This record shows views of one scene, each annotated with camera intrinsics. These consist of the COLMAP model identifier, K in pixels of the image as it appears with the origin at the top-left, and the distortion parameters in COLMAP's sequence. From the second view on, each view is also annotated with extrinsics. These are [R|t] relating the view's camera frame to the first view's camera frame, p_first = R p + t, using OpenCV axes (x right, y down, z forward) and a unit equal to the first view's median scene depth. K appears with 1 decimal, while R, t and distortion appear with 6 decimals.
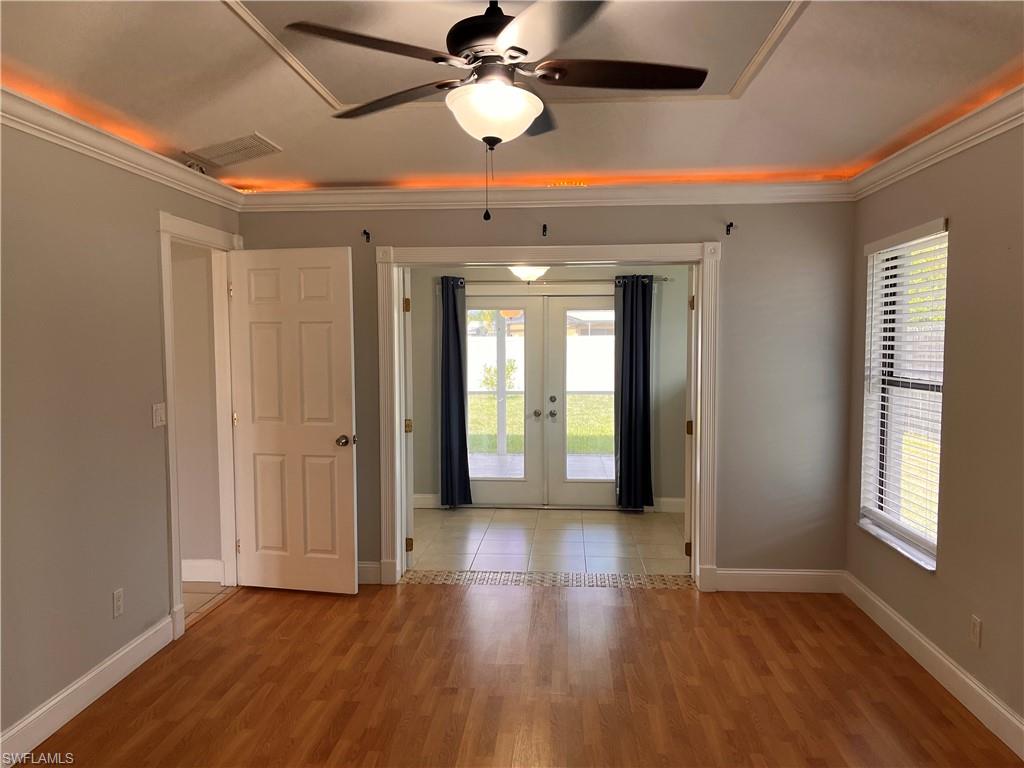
lens RADIAL K [[773.9, 0, 511.2], [0, 773.9, 386.8], [0, 0, 1]] dist [0.034066, -0.024002]
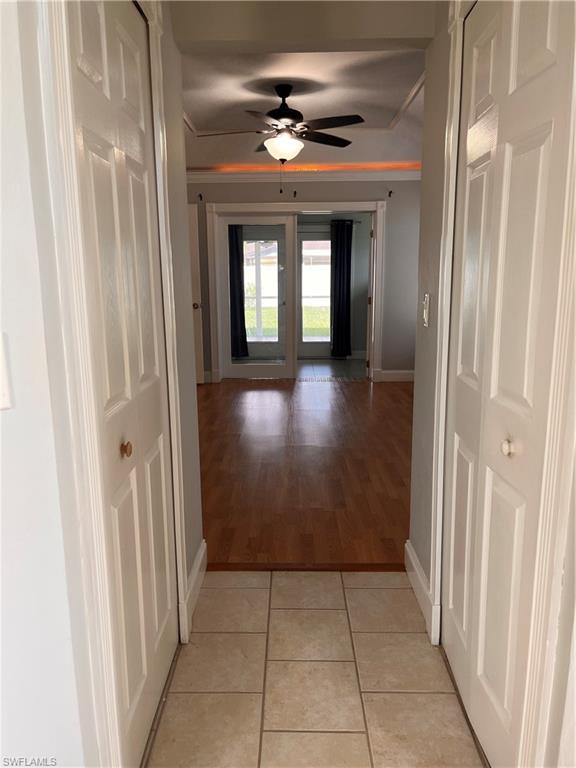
lens RADIAL K [[580.4, 0, 281.7], [0, 580.4, 399.7], [0, 0, 1]] dist [0.034066, -0.024002]
pose [[0.998427, -0.019011, 0.052744, -0.071946], [0.010713, 0.988112, 0.153364, 0.073362], [-0.055033, -0.152558, 0.986761, -0.468395]]
